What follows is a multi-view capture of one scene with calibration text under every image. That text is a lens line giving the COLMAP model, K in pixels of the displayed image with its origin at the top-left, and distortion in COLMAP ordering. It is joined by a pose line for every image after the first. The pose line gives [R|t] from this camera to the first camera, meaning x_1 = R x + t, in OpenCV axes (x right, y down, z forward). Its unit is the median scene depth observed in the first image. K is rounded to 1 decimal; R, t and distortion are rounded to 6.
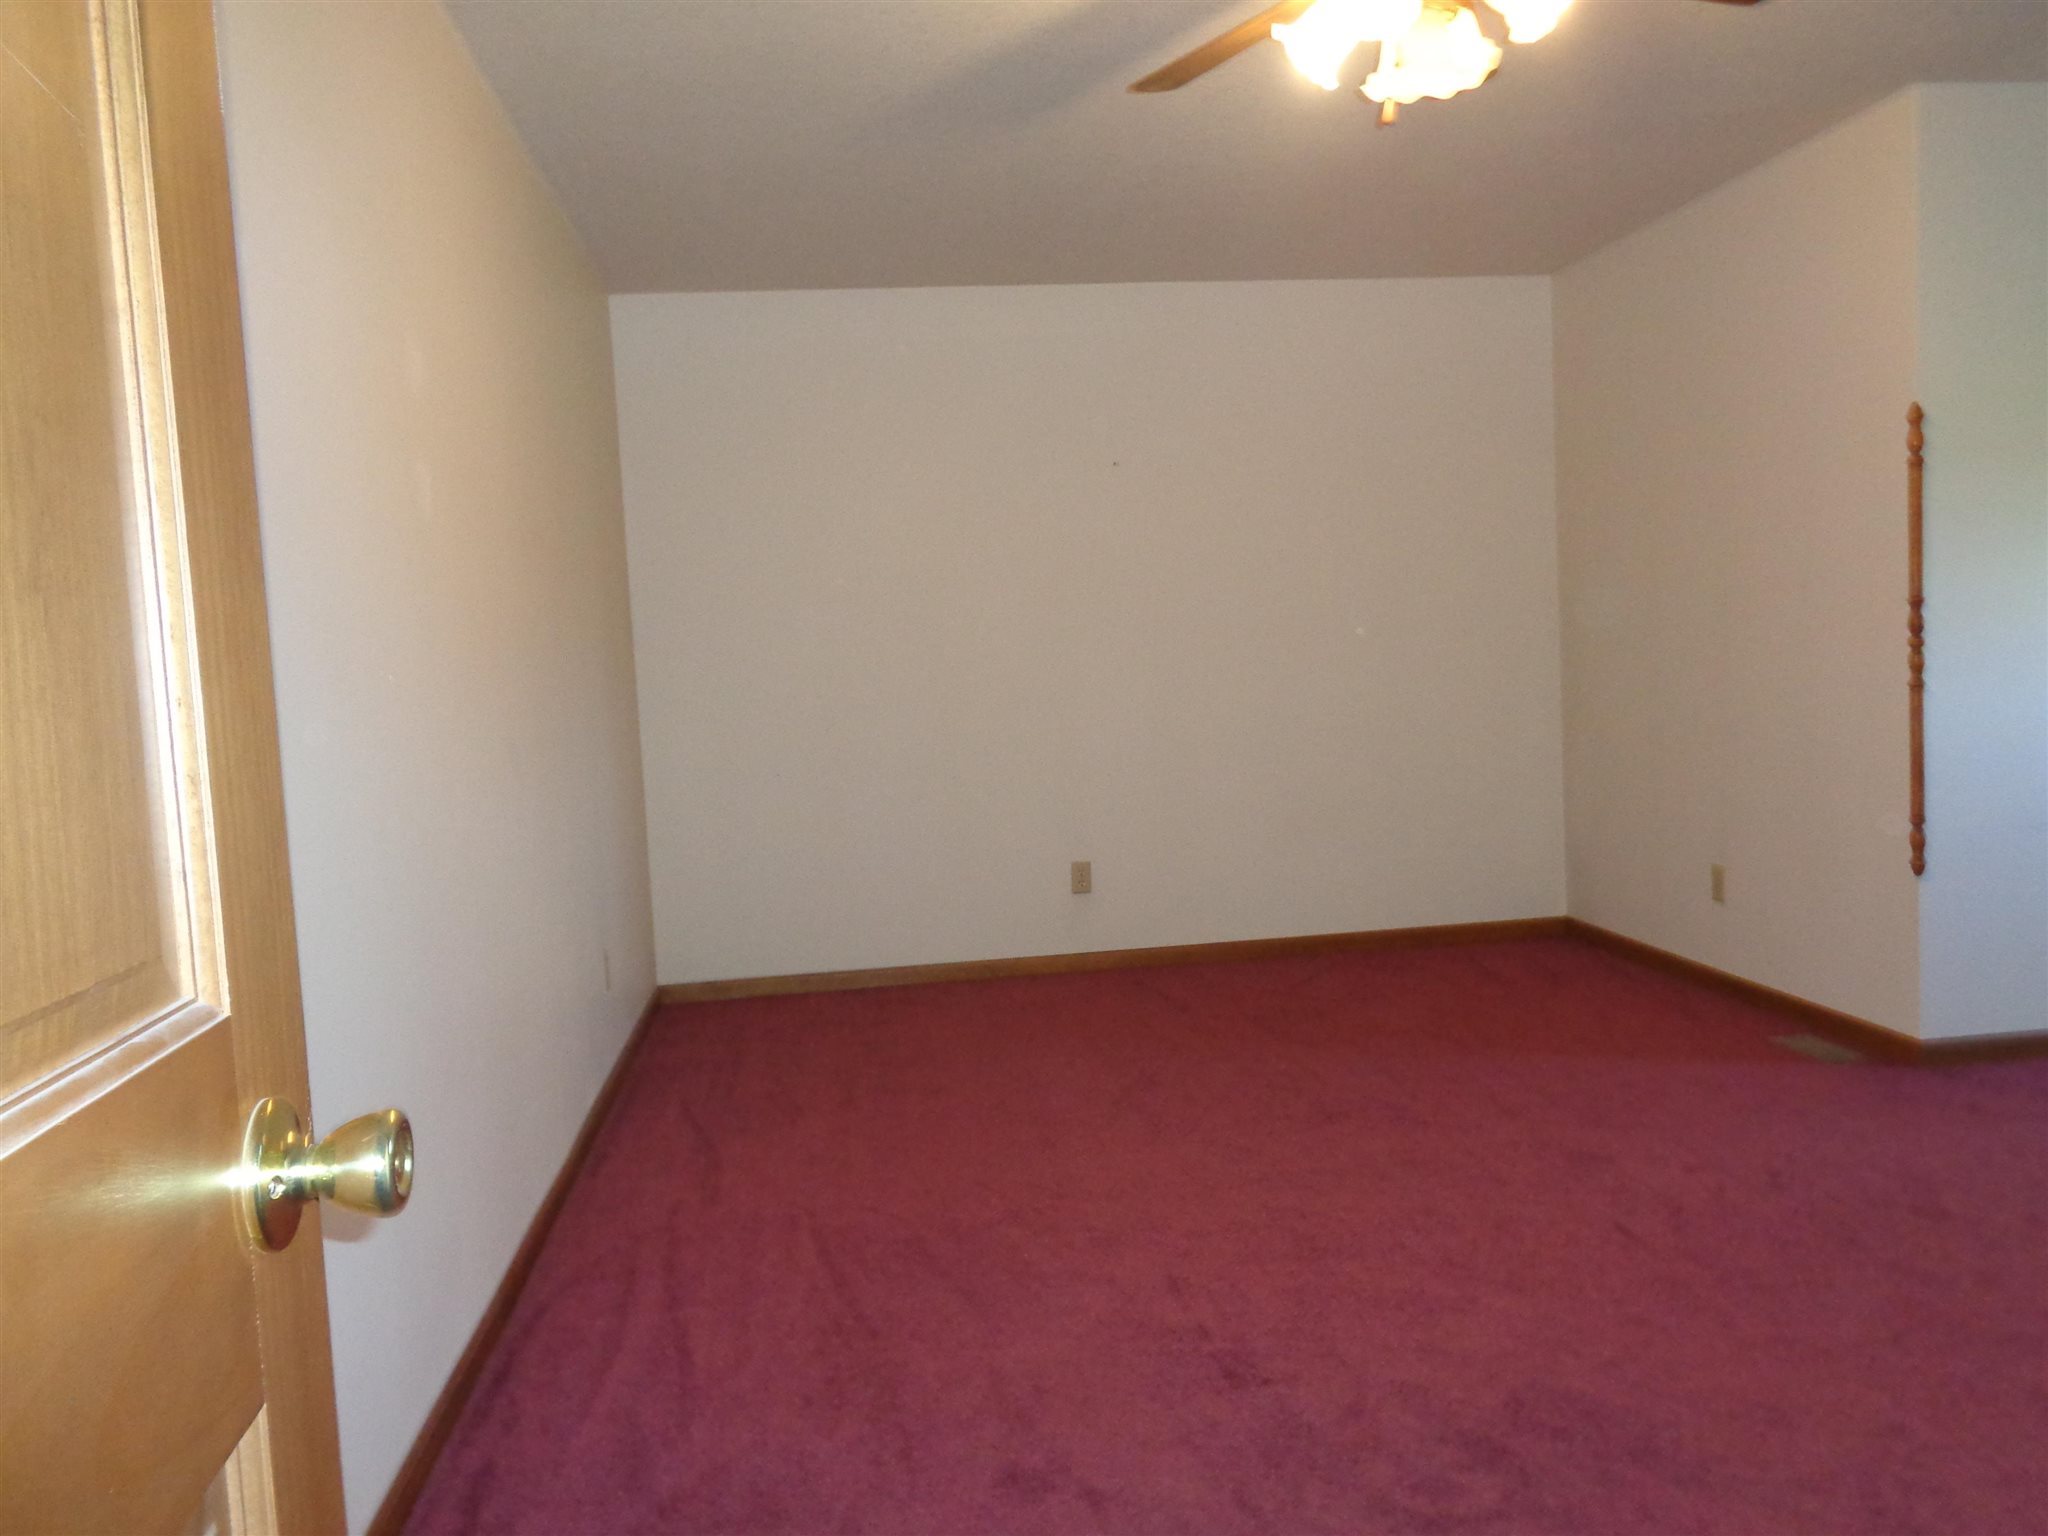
lens RADIAL K [[1541.9, 0, 1027.6], [0, 1541.9, 767.5], [0, 0, 1]] dist [-0.017280, 0.007233]
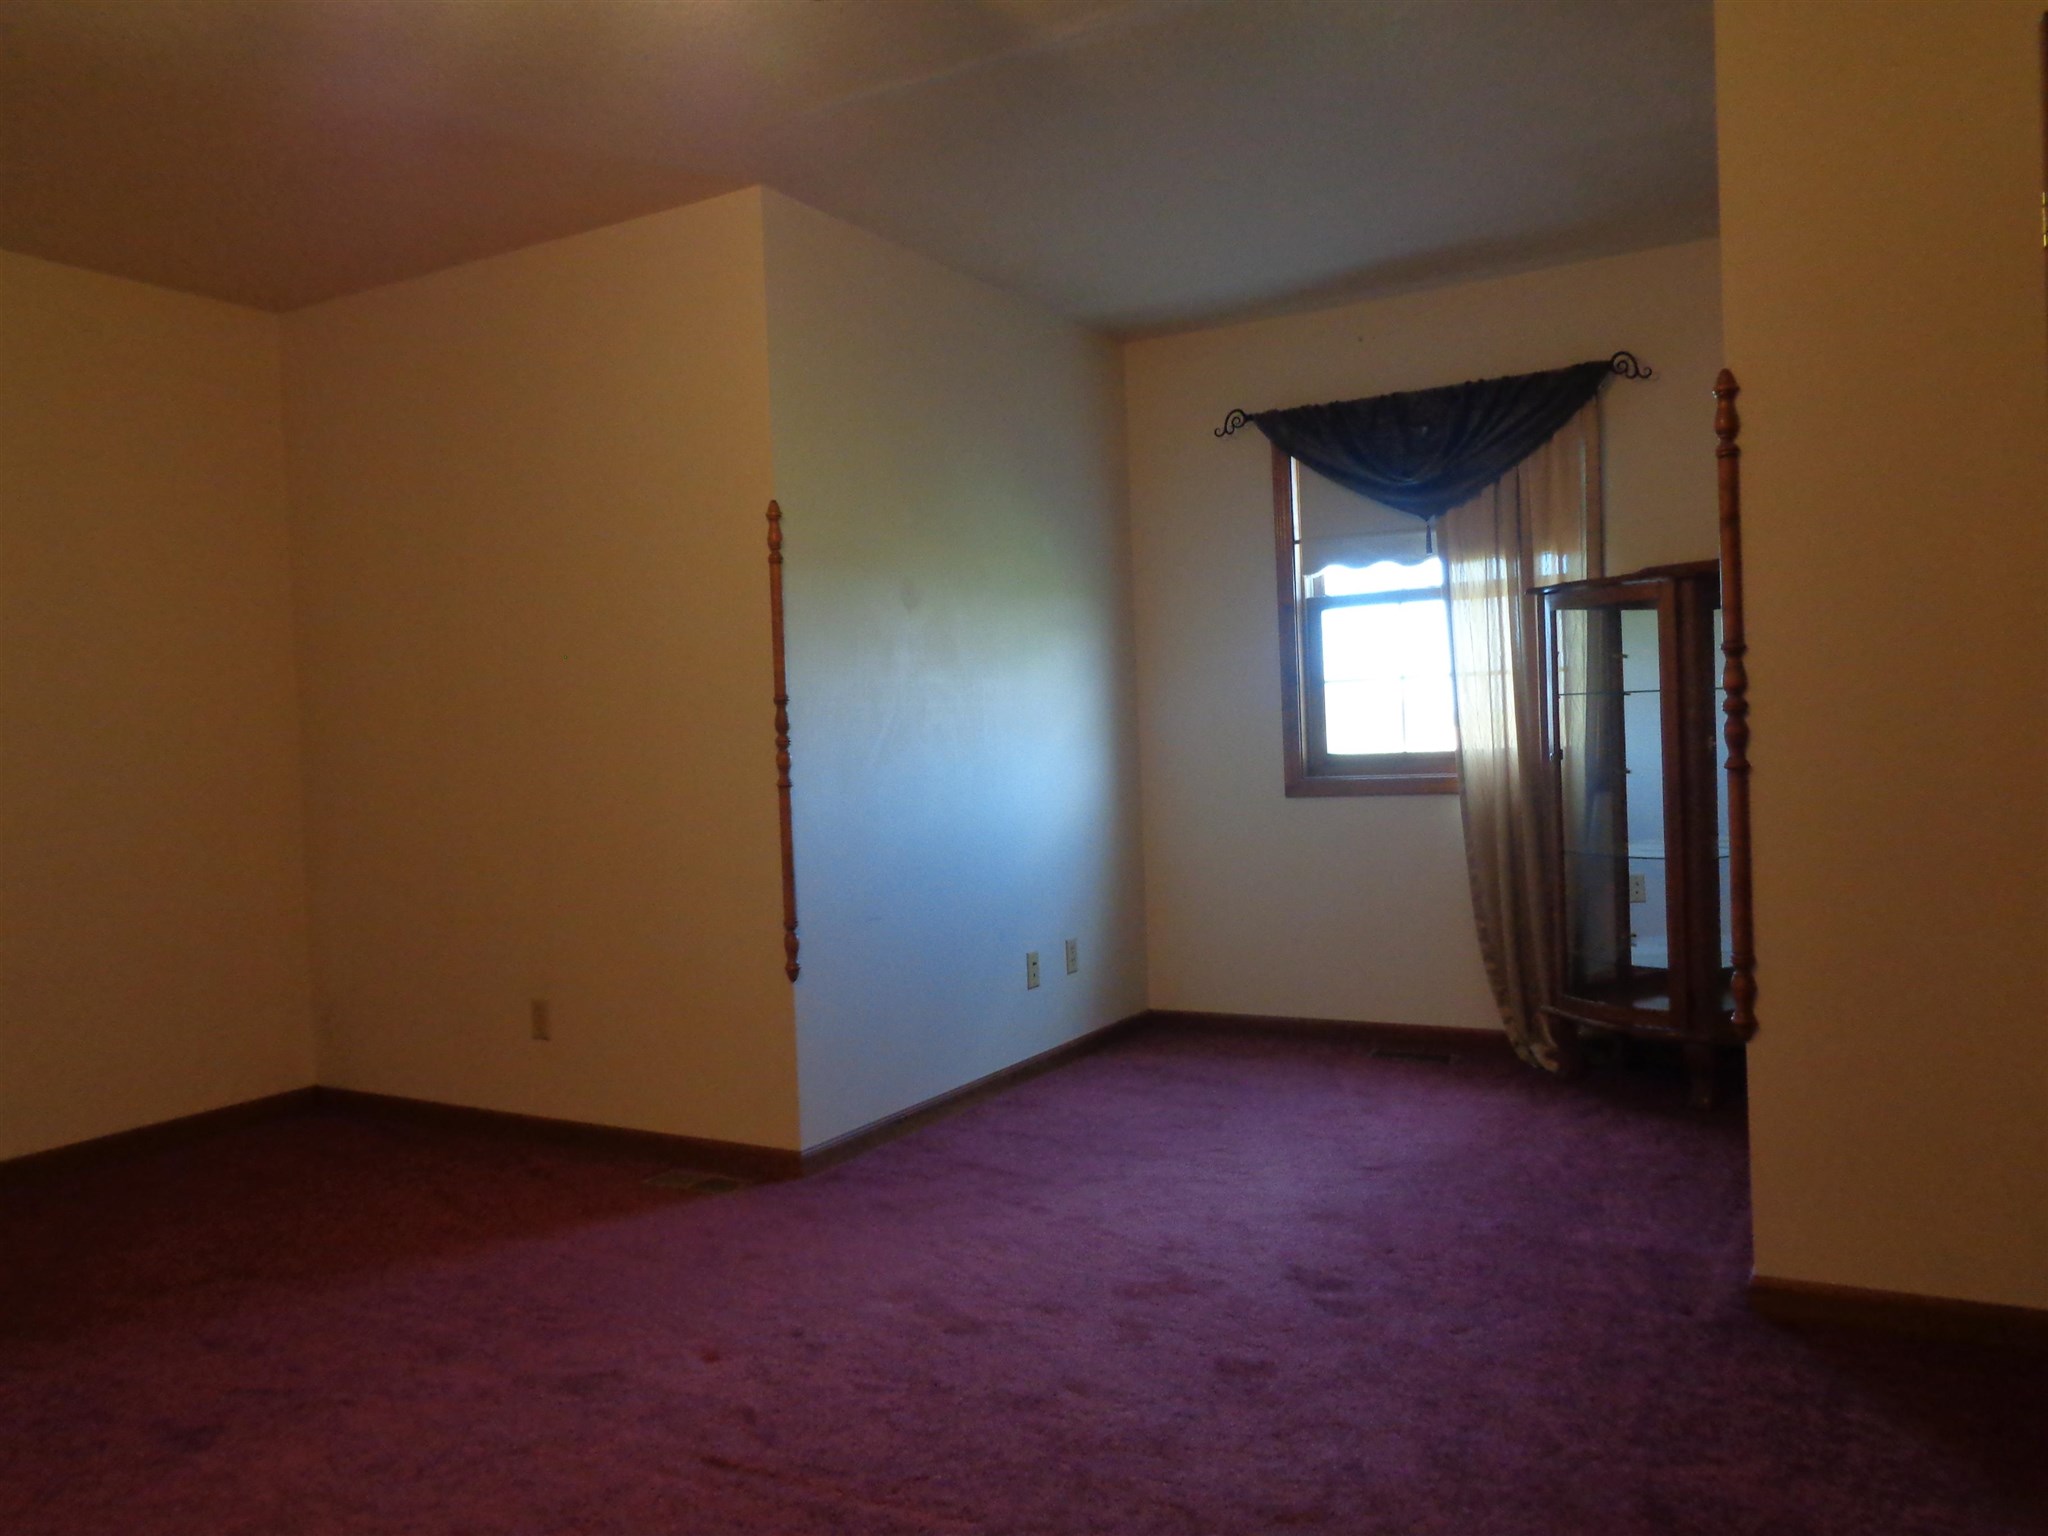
lens RADIAL K [[1541.9, 0, 1020.9], [0, 1541.9, 766.4], [0, 0, 1]] dist [-0.017280, 0.007233]
pose [[0.602242, -0.000696, 0.798313, -0.116007], [0.073167, 0.995839, -0.054328, -0.000929], [-0.794953, 0.091129, 0.599787, 0.288578]]
